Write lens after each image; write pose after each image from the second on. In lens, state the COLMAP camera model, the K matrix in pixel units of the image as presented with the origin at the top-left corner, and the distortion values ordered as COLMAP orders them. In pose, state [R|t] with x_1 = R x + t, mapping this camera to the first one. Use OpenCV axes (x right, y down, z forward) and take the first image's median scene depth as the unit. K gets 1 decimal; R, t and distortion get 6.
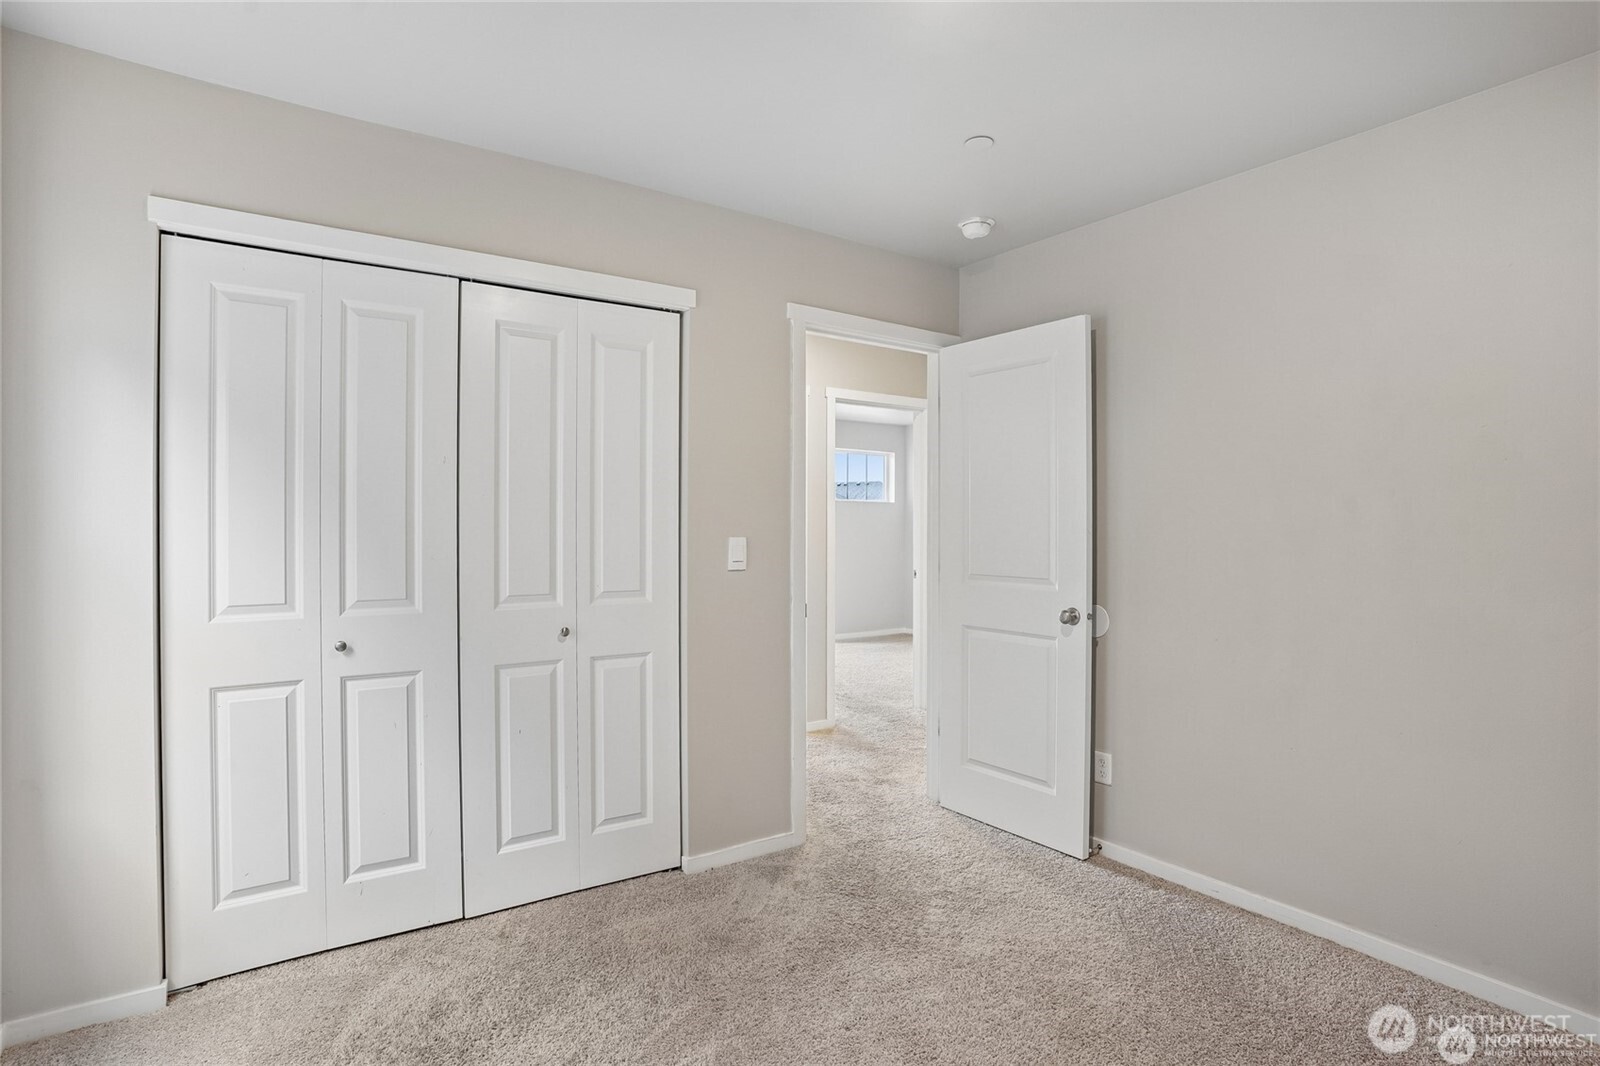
lens RADIAL K [[876.2, 0, 787.3], [0, 876.2, 536.0], [0, 0, 1]] dist [0.023789, 0.001259]
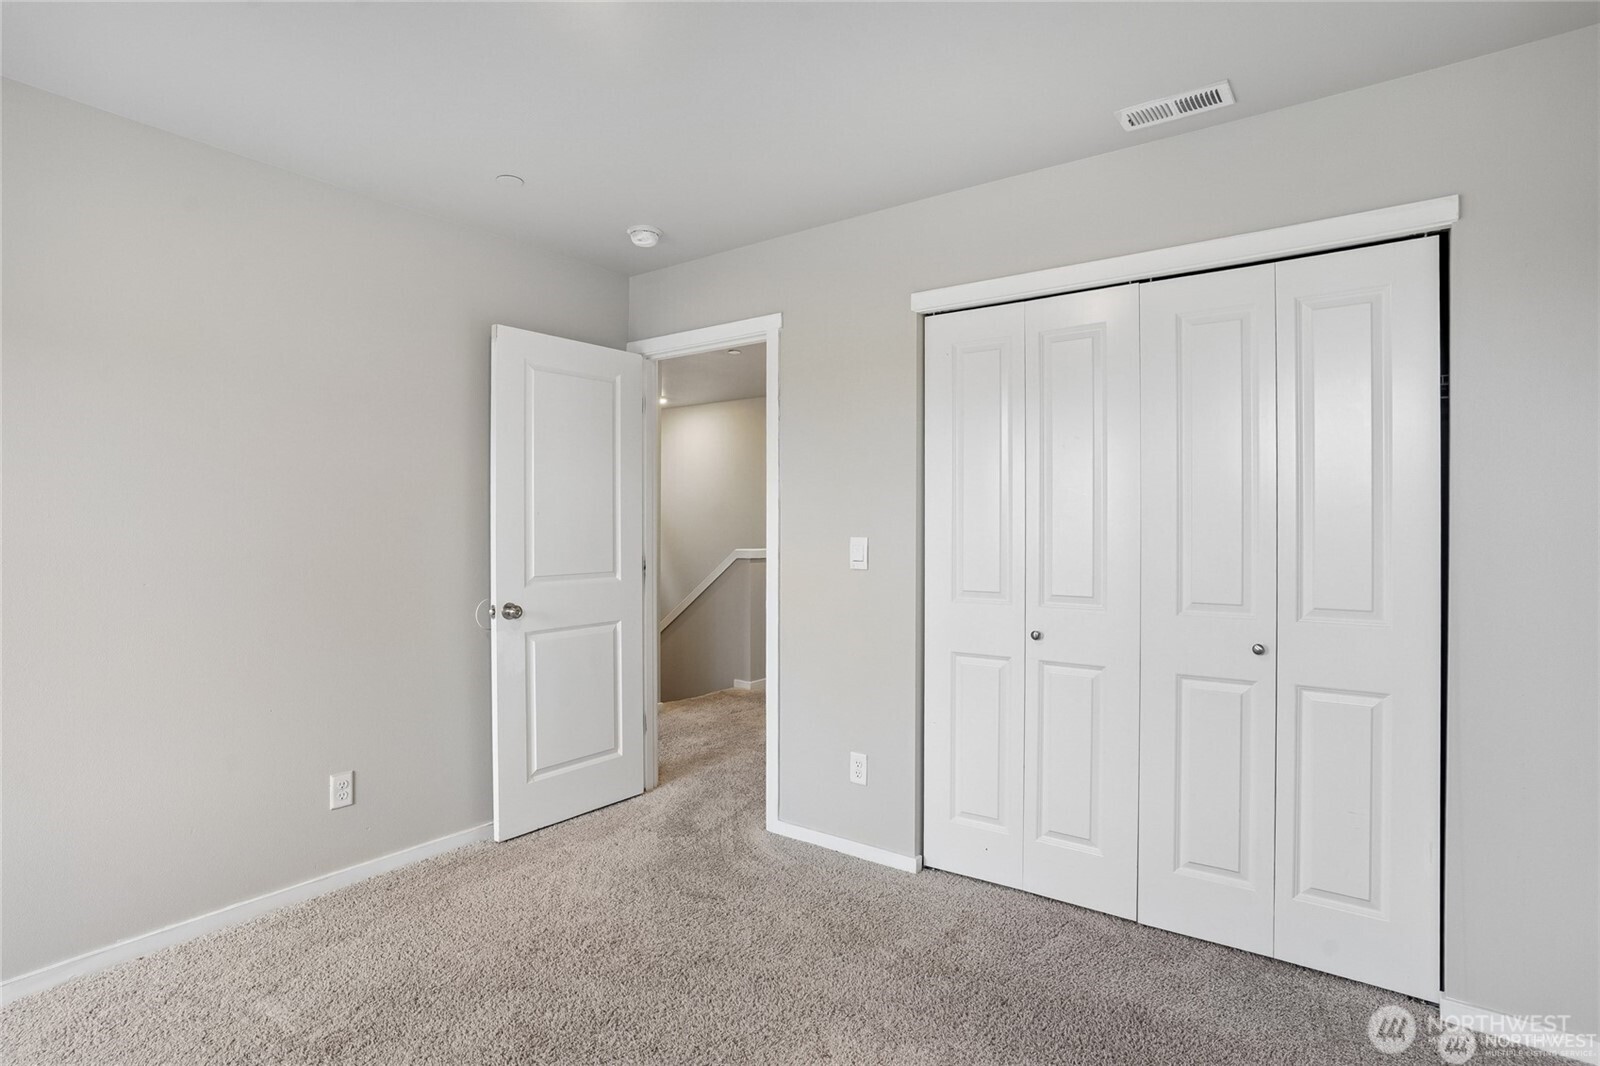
lens RADIAL K [[876.2, 0, 789.8], [0, 876.2, 528.7], [0, 0, 1]] dist [0.023789, 0.001259]
pose [[0.353157, -0.000286, -0.935564, 0.425110], [-0.011338, 0.999925, -0.004586, -0.001363], [0.935496, 0.012228, 0.353127, 0.276806]]
